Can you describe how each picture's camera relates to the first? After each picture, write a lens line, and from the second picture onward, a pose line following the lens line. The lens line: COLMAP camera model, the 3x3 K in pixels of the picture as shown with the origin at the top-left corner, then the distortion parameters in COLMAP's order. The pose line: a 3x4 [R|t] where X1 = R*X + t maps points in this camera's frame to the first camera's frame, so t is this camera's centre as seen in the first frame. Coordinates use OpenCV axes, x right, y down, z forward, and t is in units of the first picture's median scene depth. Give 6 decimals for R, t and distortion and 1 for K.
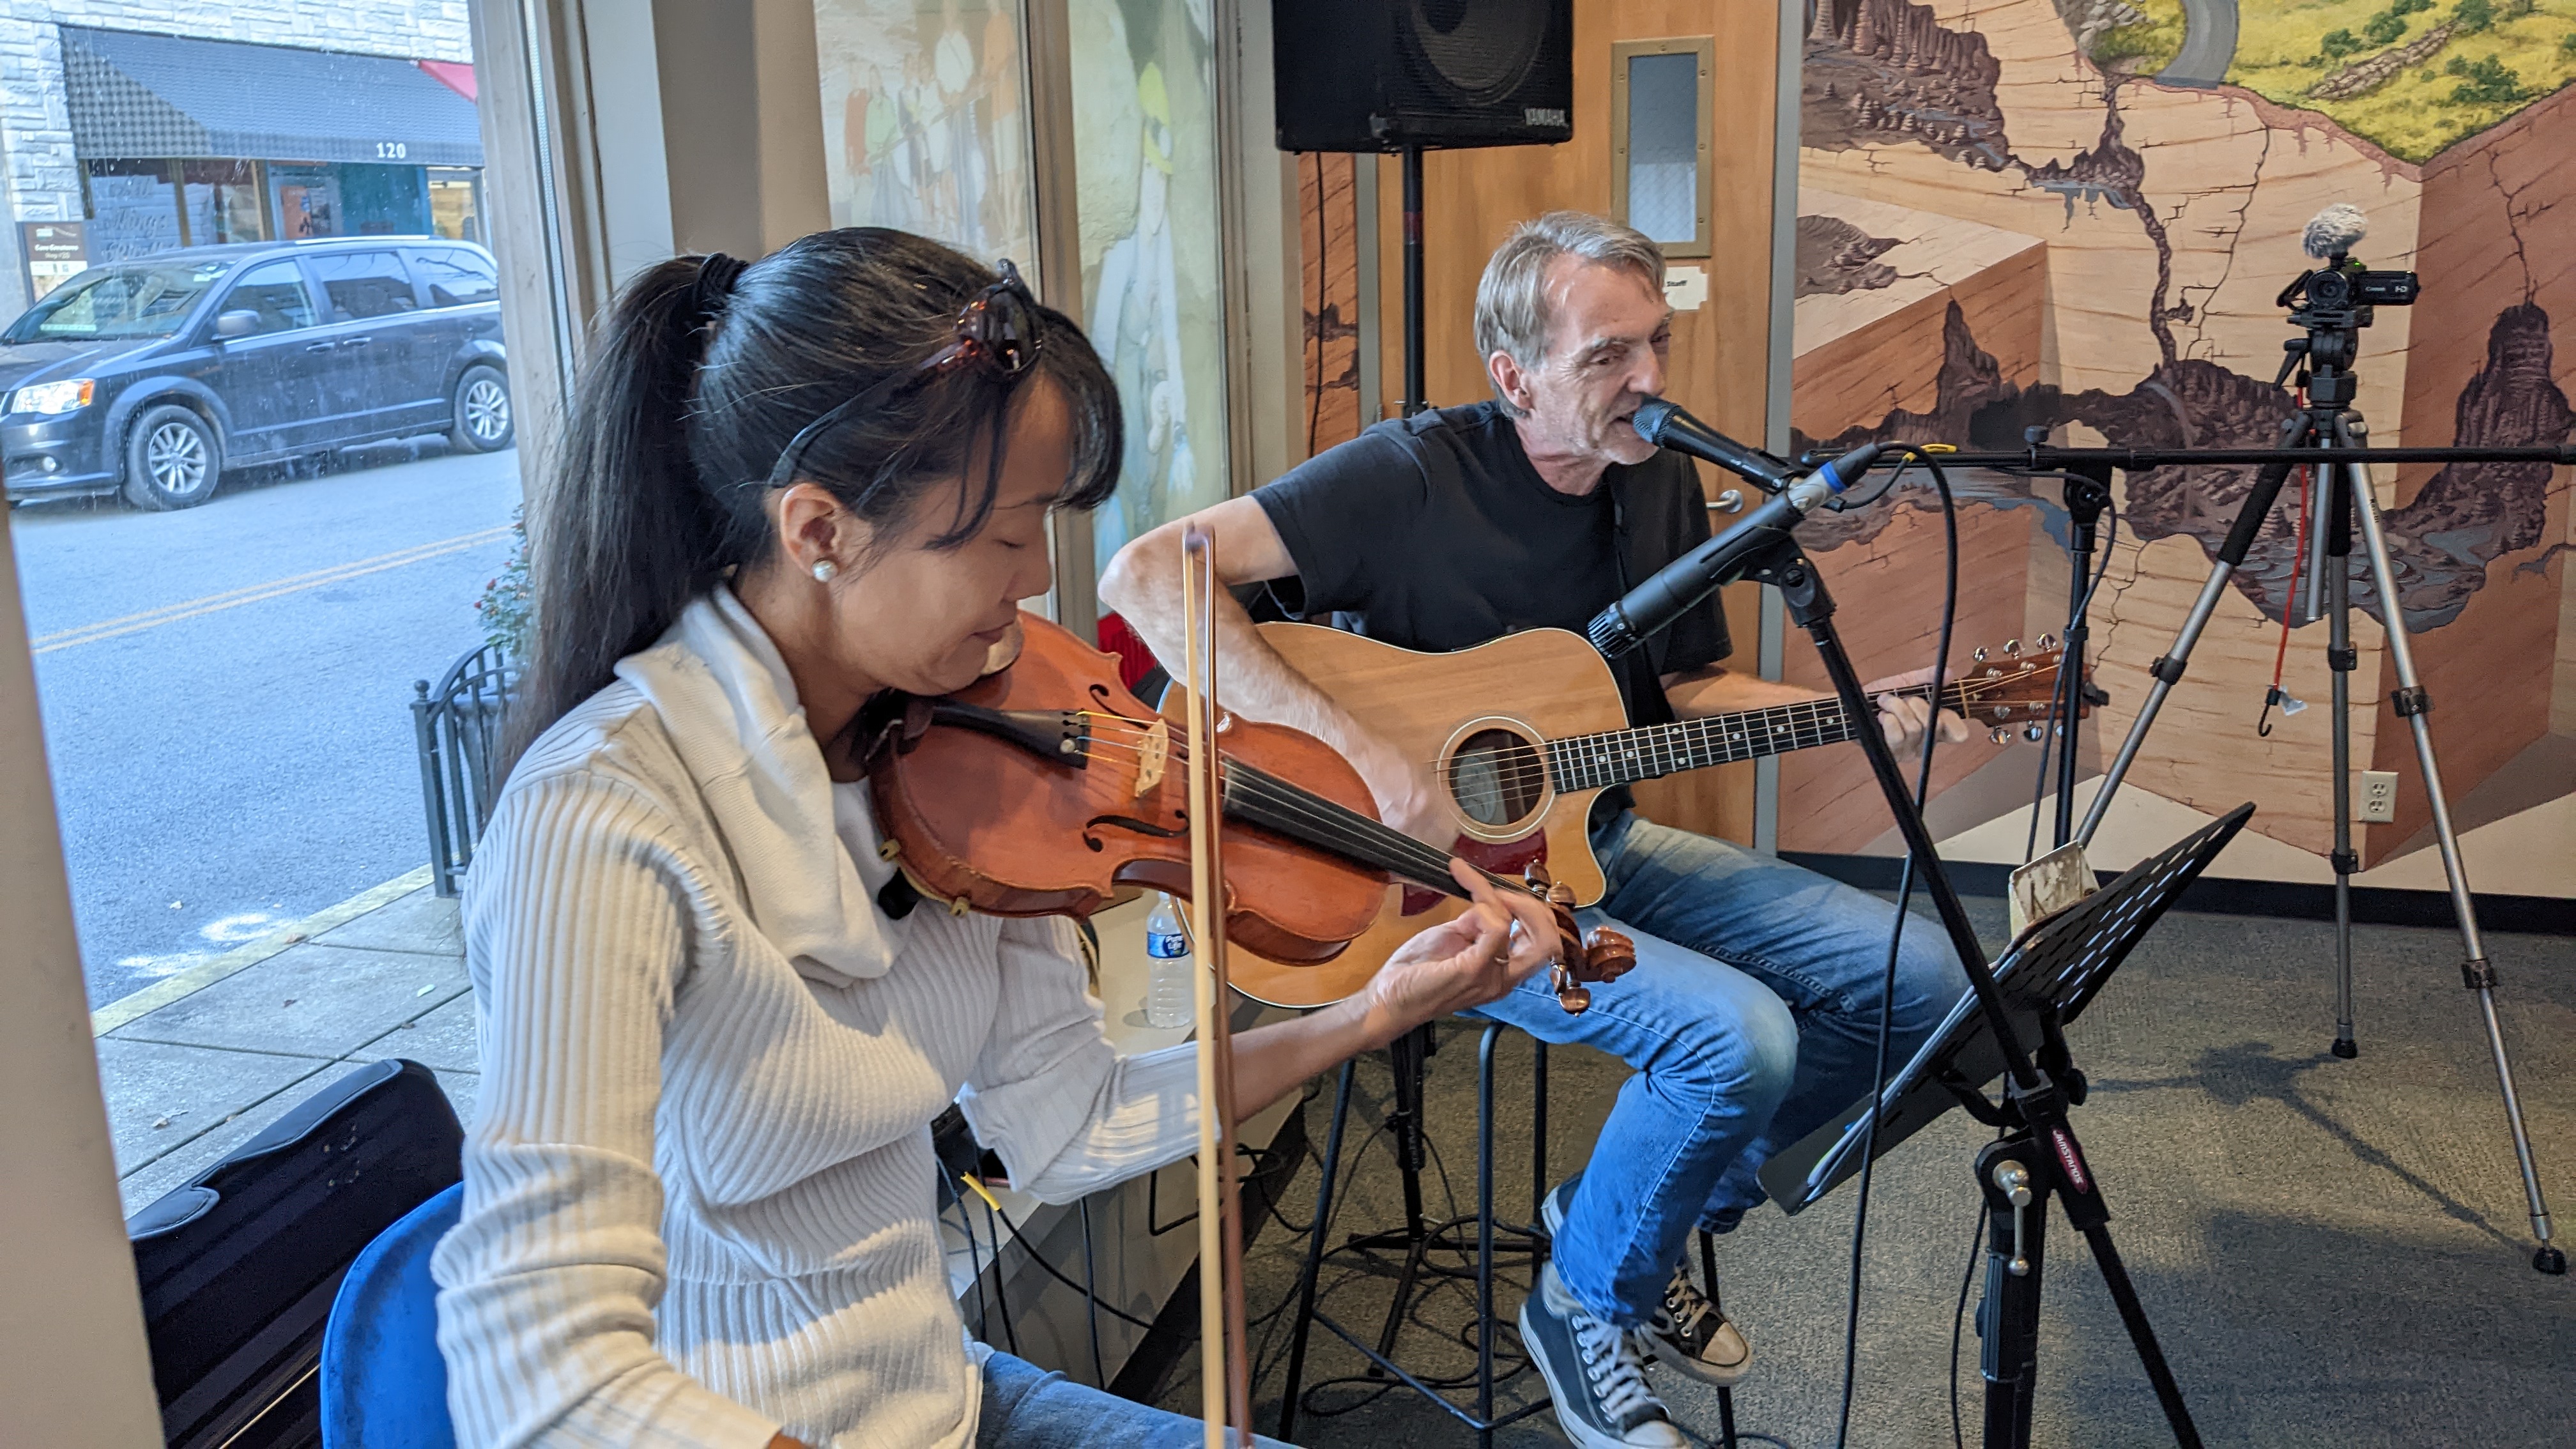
lens RADIAL K [[1942.0, 0, 1289.0], [0, 1942.0, 598.3], [0, 0, 1]] dist [0.030963, -0.005790]
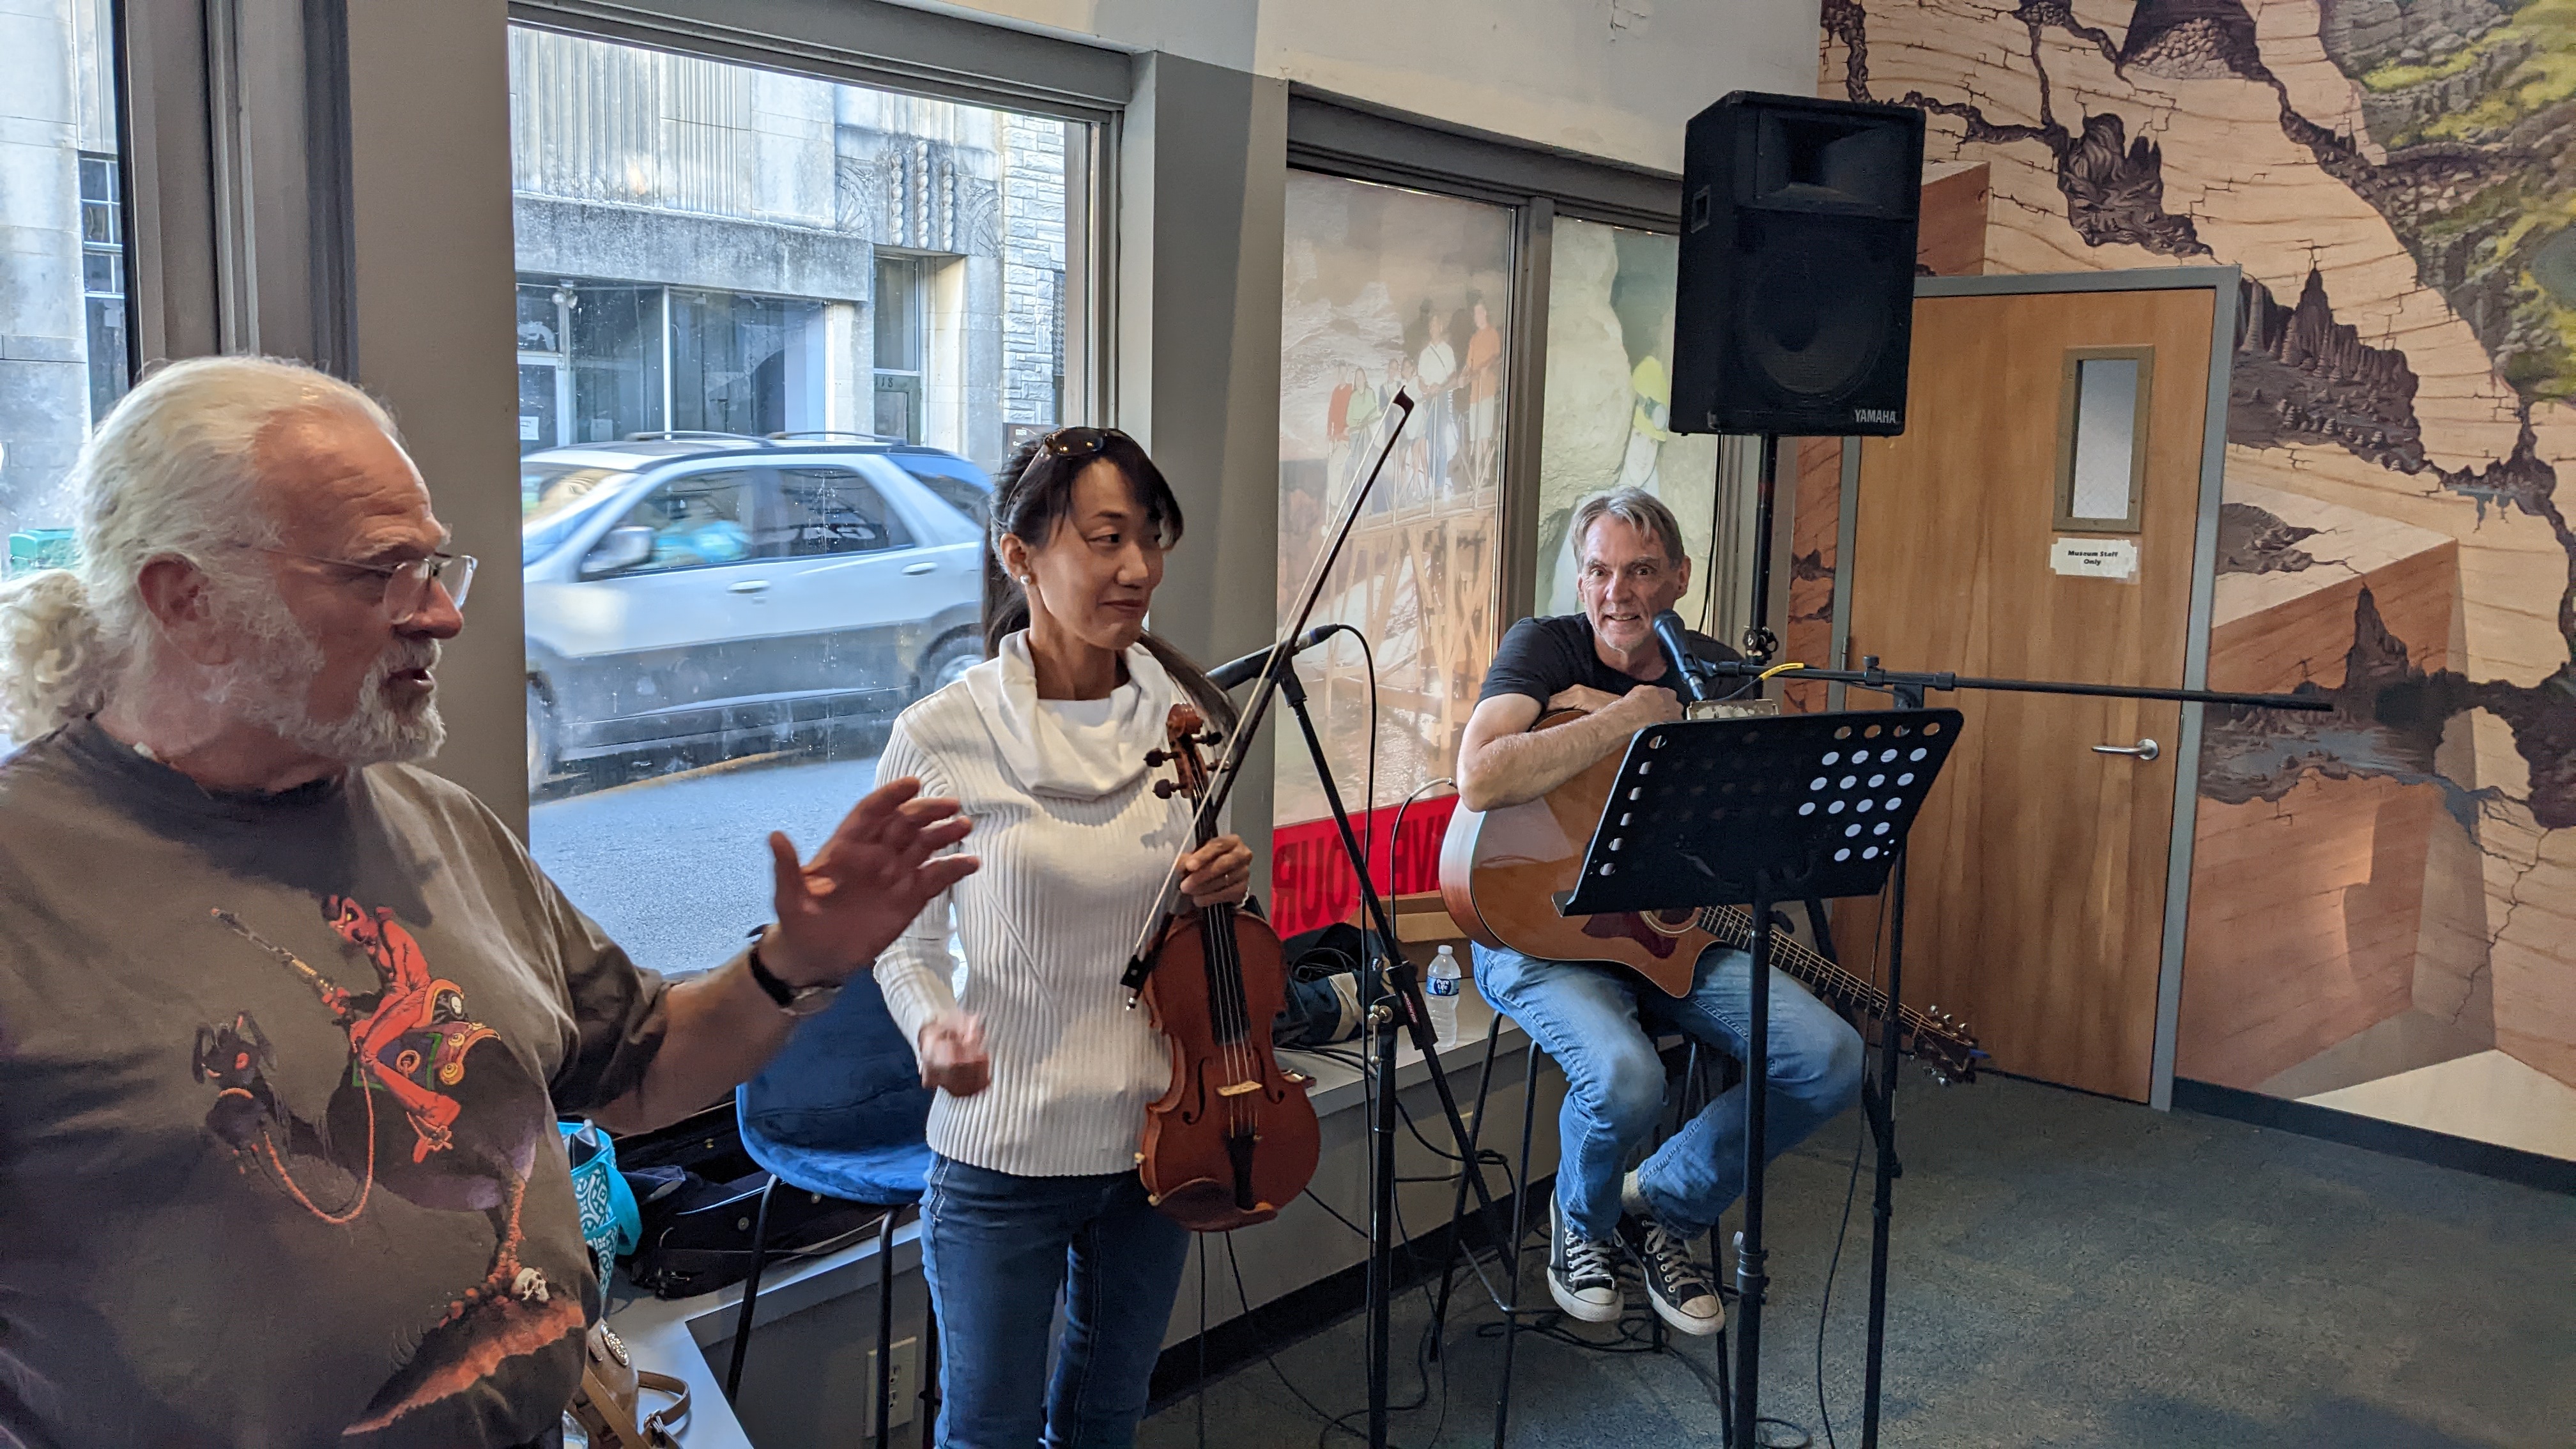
lens RADIAL K [[1942.0, 0, 1289.0], [0, 1942.0, 598.3], [0, 0, 1]] dist [0.030963, -0.005790]
pose [[0.906616, 0.081408, -0.414030, 0.251689], [-0.128138, 0.987992, -0.086328, 0.025839], [0.402030, 0.131320, 0.906161, -0.240506]]
